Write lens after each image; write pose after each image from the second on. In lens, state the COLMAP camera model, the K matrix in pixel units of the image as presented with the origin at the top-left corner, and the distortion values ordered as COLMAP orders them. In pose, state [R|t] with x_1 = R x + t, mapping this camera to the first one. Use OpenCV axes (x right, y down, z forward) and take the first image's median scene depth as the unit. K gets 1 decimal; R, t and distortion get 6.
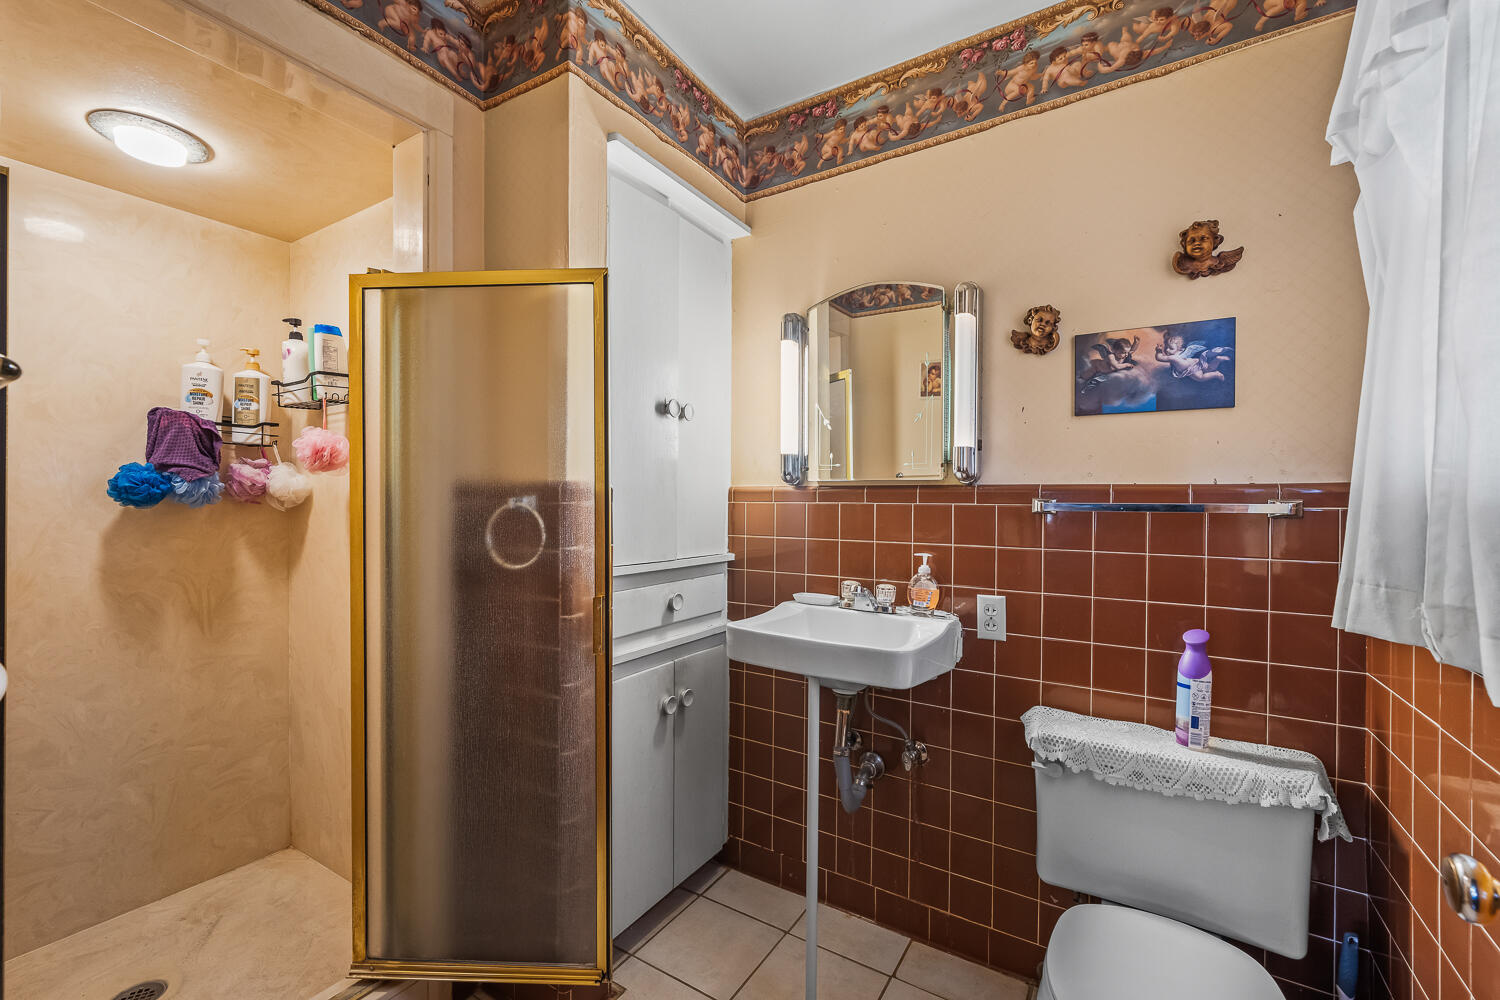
lens RADIAL K [[622.0, 0, 759.1], [0, 622.0, 502.5], [0, 0, 1]] dist [-0.006114, -0.000325]
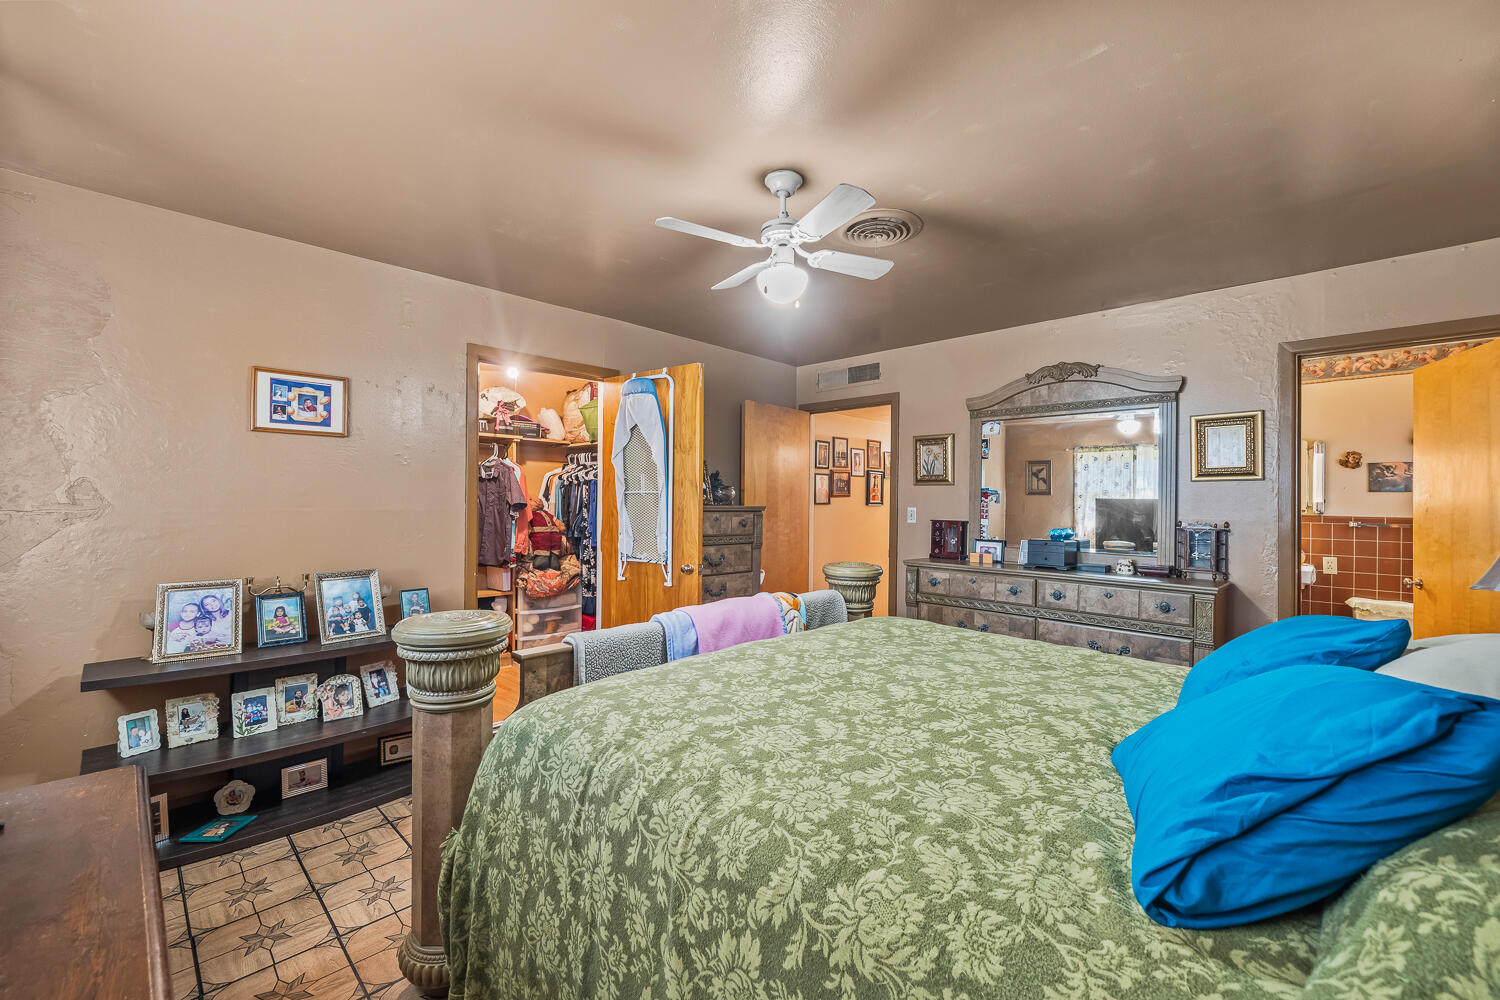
lens RADIAL K [[622.0, 0, 749.8], [0, 622.0, 494.8], [0, 0, 1]] dist [-0.006114, -0.000325]
pose [[0.976501, 0.007478, -0.215382, -1.553288], [-0.012121, 0.999722, -0.020248, -0.036594], [0.215170, 0.022383, 0.976320, -2.227265]]
